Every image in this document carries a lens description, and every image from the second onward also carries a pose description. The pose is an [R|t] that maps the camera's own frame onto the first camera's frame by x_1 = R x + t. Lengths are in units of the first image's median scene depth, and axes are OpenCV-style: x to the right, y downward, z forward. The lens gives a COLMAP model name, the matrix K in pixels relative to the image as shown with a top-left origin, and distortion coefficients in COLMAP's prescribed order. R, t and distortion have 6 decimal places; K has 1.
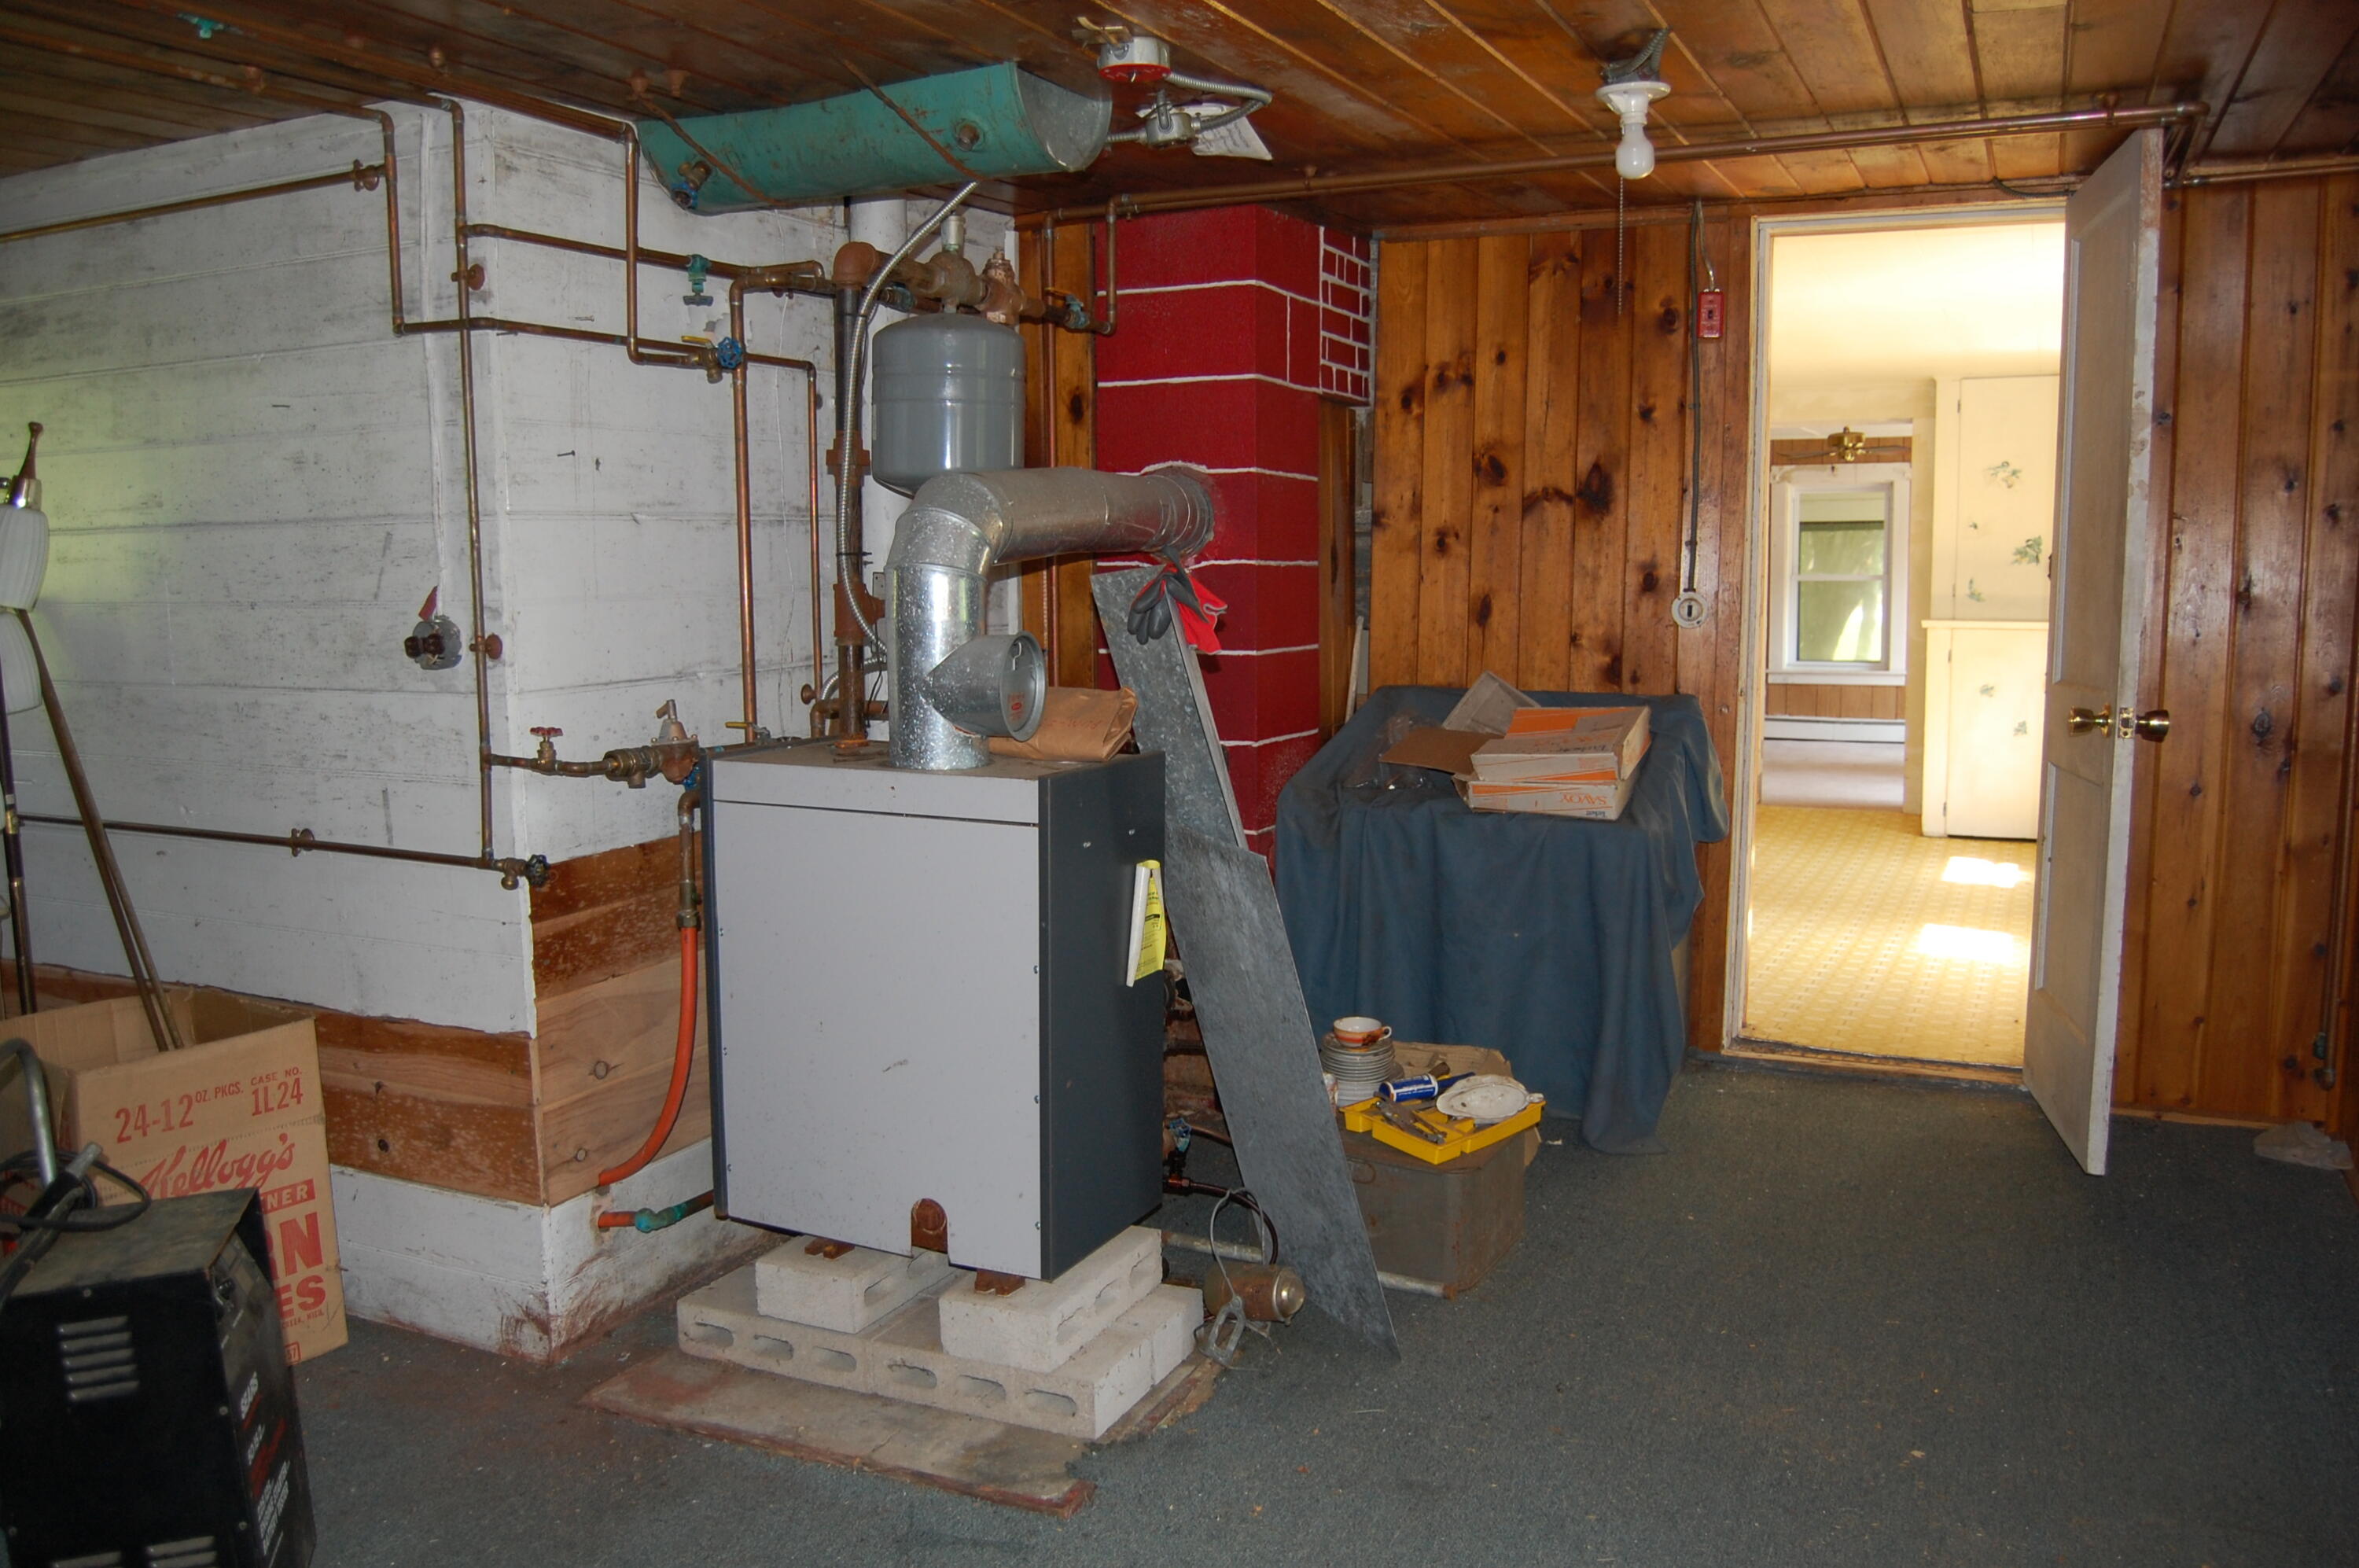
lens RADIAL K [[1782.4, 0, 1179.5], [0, 1782.4, 784.0], [0, 0, 1]] dist [-0.066485, -0.053941]
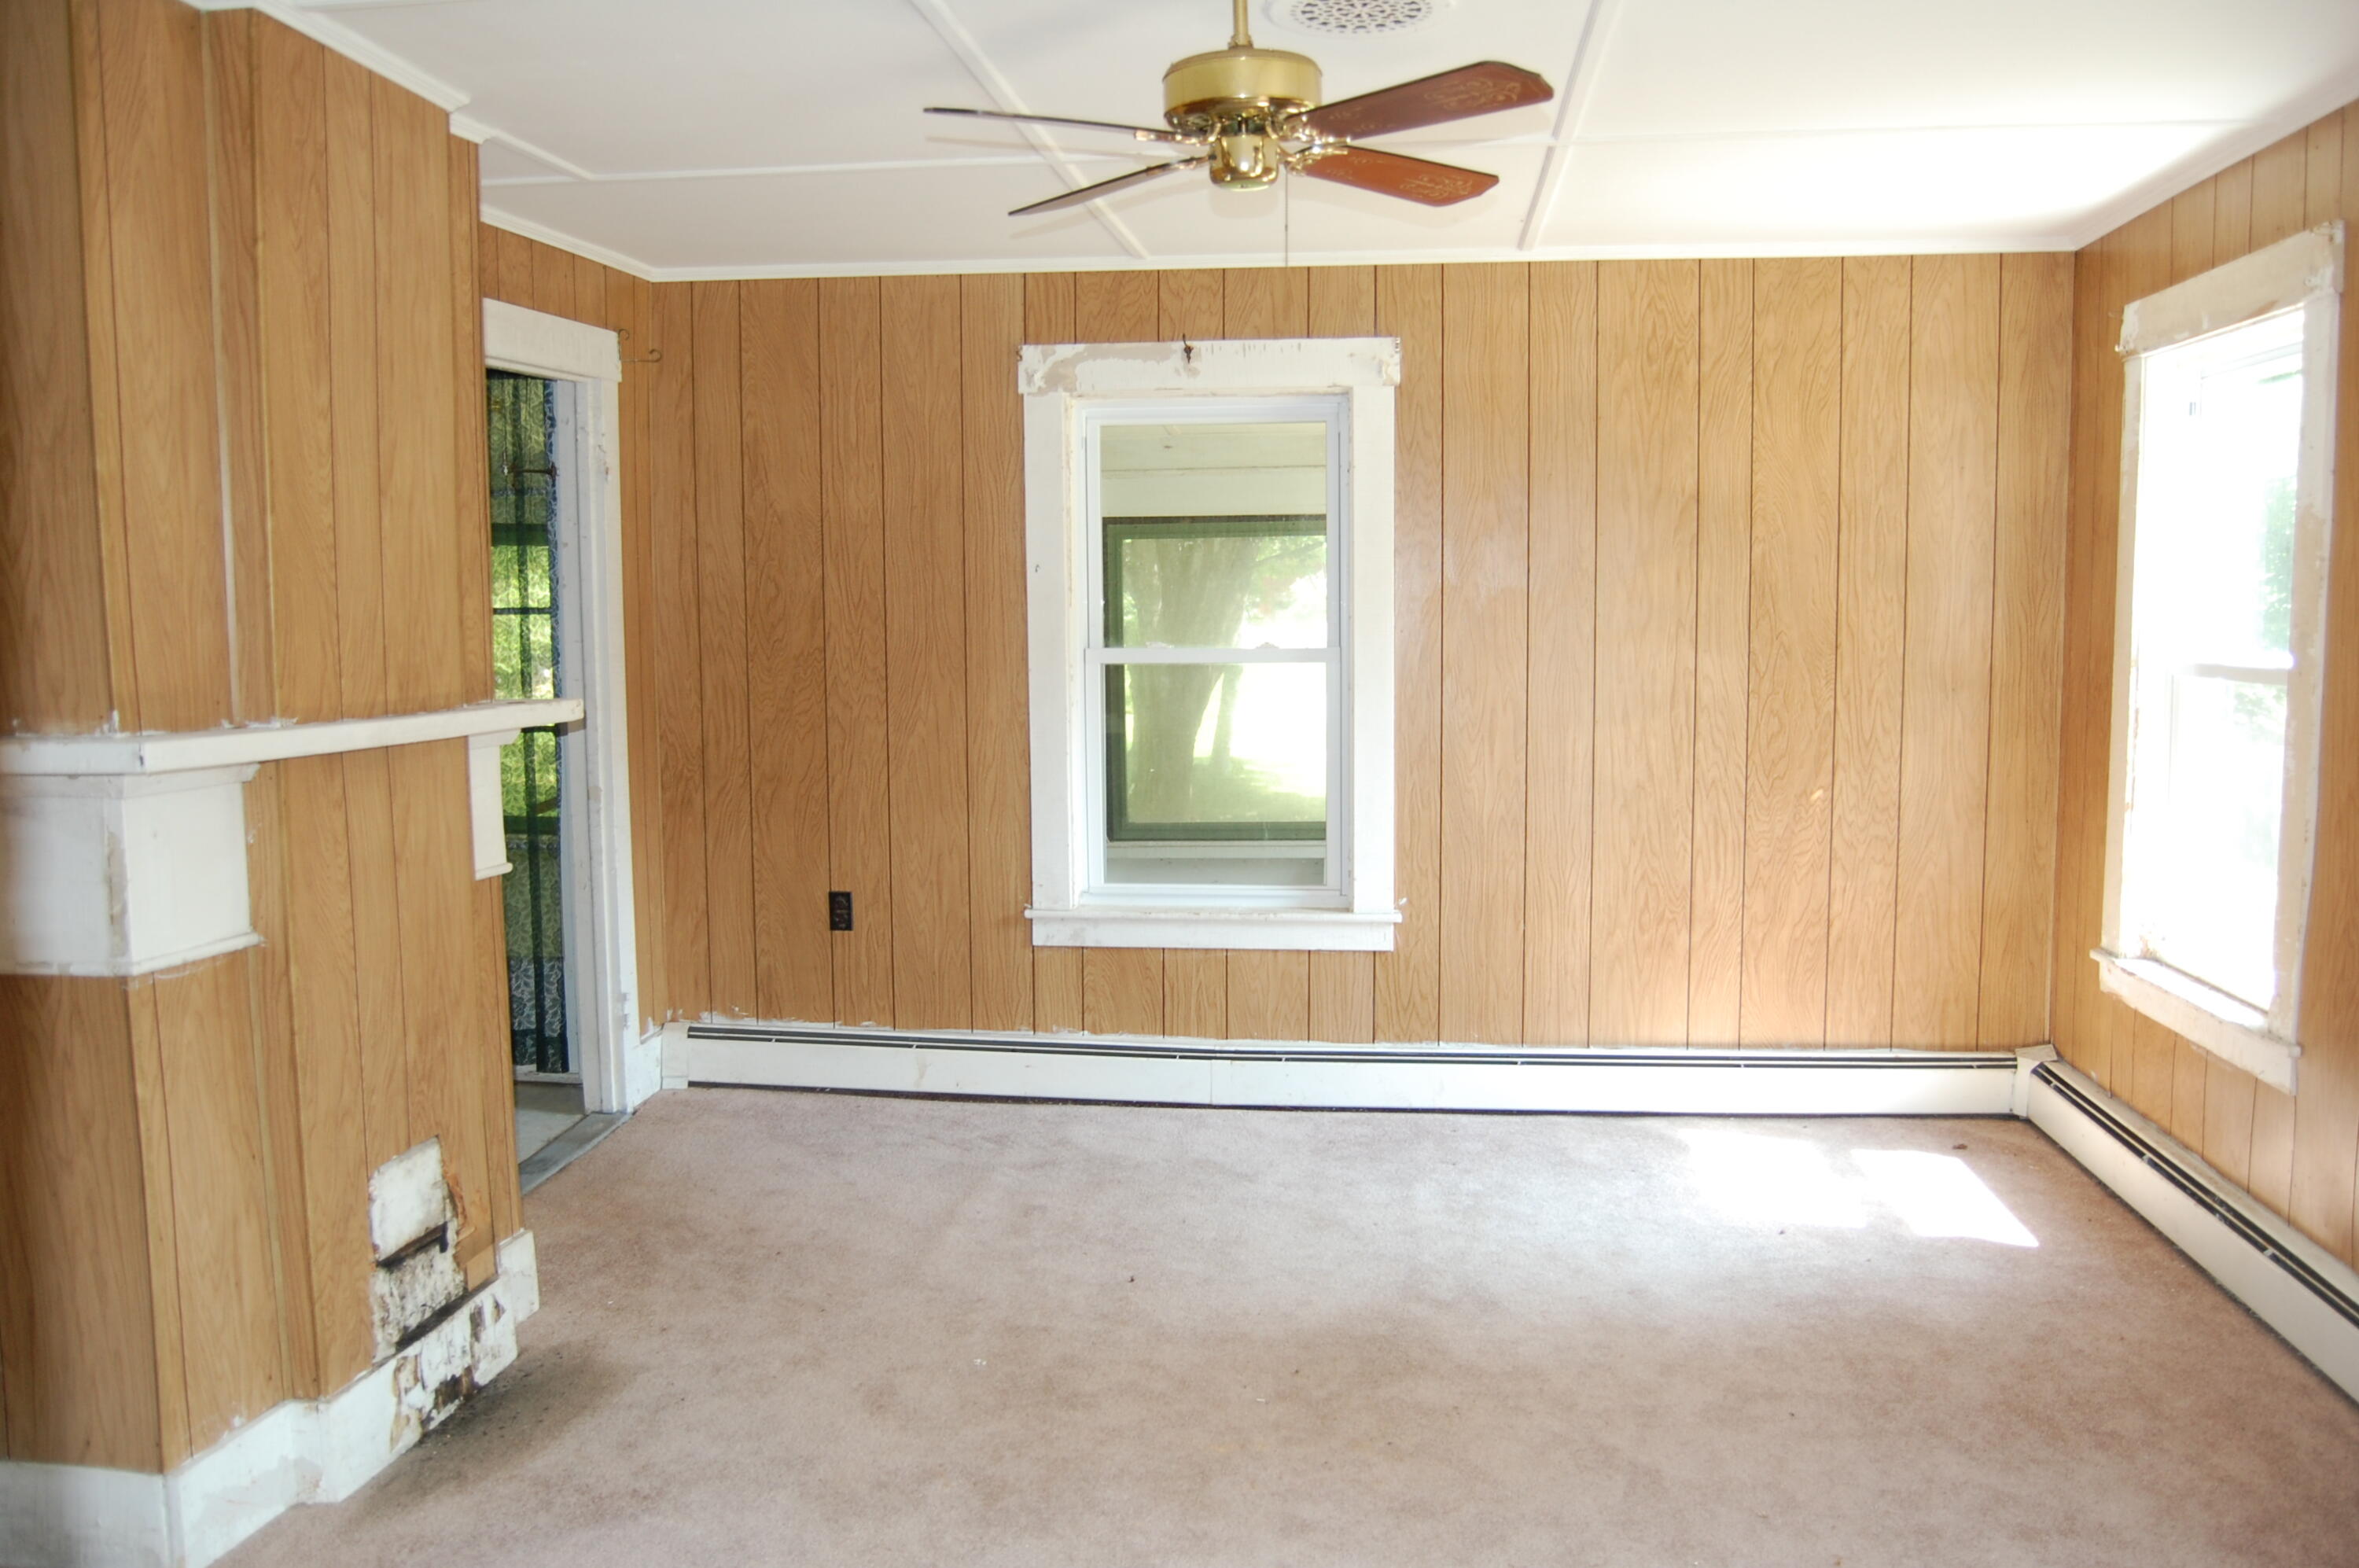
lens RADIAL K [[1855.7, 0, 1178.9], [0, 1855.7, 792.9], [0, 0, 1]] dist [-0.097398, 0.044854]
pose [[0.940750, -0.032720, 0.337519, 0.236903], [0.036614, 0.999316, -0.005177, -0.086663], [-0.337118, 0.017228, 0.941305, 0.639752]]
